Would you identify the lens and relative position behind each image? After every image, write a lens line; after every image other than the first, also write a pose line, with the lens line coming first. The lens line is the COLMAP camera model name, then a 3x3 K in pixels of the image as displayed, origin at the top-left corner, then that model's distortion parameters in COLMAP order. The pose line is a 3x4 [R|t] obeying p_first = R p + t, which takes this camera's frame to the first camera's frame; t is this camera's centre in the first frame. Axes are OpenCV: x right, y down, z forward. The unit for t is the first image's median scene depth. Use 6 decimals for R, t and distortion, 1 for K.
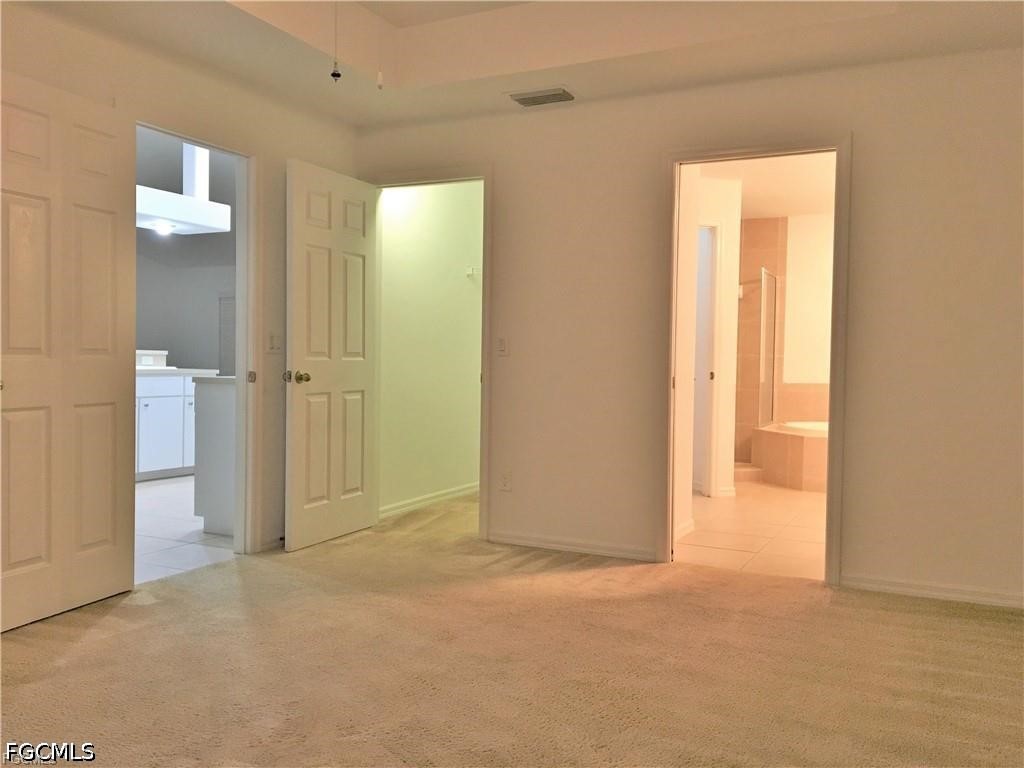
lens RADIAL K [[866.8, 0, 509.2], [0, 866.8, 382.8], [0, 0, 1]] dist [0.119264, -0.169782]
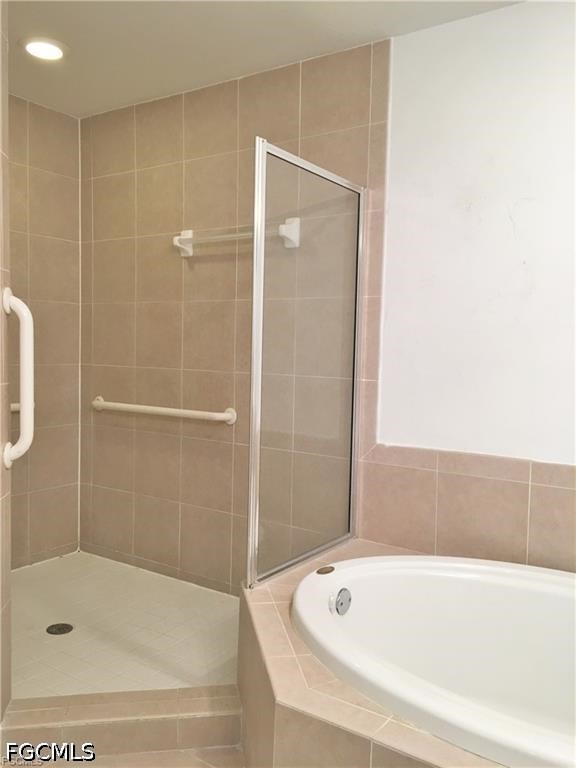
lens RADIAL K [[642.7, 0, 288.0], [0, 642.7, 384.0], [0, 0, 1]] dist [0.096396, -0.153651]
pose [[0.989850, 0.017330, -0.141055, 0.340624], [-0.013030, 0.999424, 0.031351, -0.041462], [0.141517, -0.029194, 0.989505, 0.742351]]
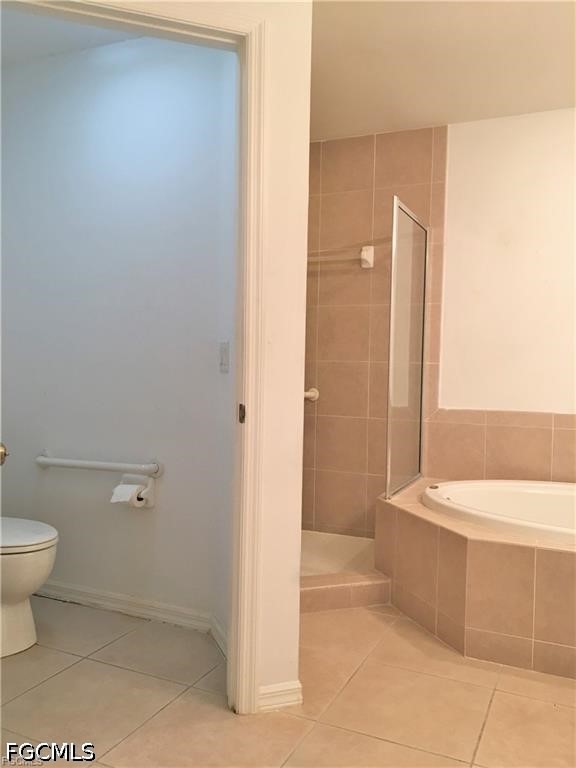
lens RADIAL K [[642.7, 0, 288.0], [0, 642.7, 384.0], [0, 0, 1]] dist [0.096396, -0.153651]
pose [[0.999538, 0.002460, 0.030286, 0.214040], [-0.002659, 0.999975, 0.006535, -0.020785], [-0.030269, -0.006613, 0.999520, 0.611068]]
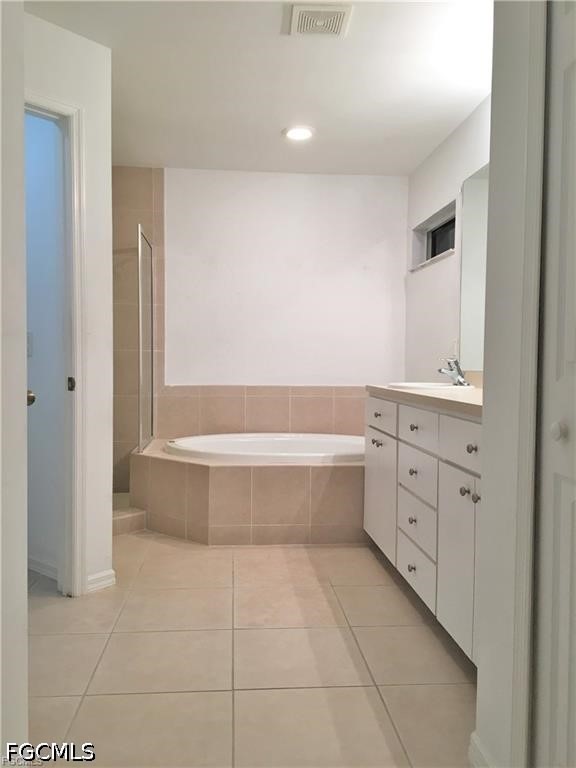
lens RADIAL K [[642.7, 0, 288.0], [0, 642.7, 384.0], [0, 0, 1]] dist [0.096396, -0.153651]
pose [[0.849547, -0.029044, 0.526712, 0.113922], [0.020345, 0.999544, 0.022301, -0.012785], [-0.527120, -0.008230, 0.849751, 0.495716]]
